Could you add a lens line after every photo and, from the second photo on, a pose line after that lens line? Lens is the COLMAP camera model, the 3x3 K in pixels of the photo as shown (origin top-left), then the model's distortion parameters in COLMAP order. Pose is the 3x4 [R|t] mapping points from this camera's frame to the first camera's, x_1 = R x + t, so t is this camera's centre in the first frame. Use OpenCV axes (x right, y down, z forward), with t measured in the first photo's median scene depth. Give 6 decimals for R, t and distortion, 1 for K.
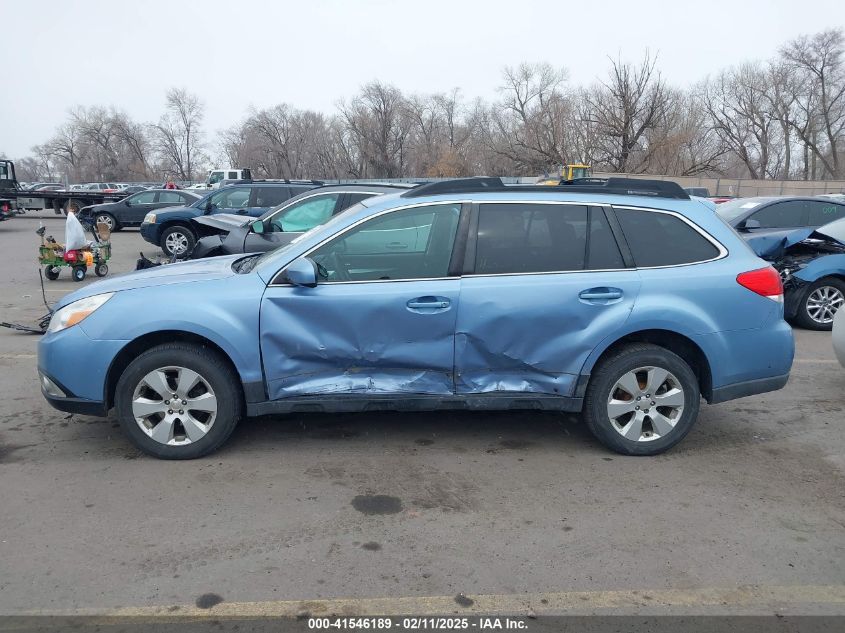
lens RADIAL K [[667.9, 0, 422.2], [0, 667.9, 318.3], [0, 0, 1]] dist [0.026363, -0.027025]
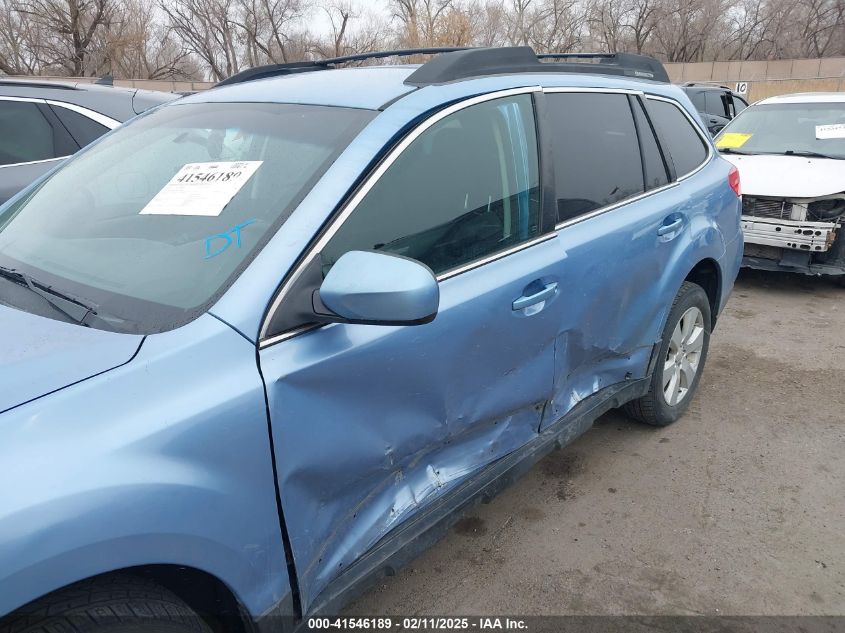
lens RADIAL K [[667.9, 0, 422.8], [0, 667.9, 313.1], [0, 0, 1]] dist [0.026363, -0.027025]
pose [[0.720548, -0.243149, 0.649376, -0.379685], [0.161480, 0.969595, 0.183872, -0.113158], [-0.674341, -0.027627, 0.737903, 0.640949]]
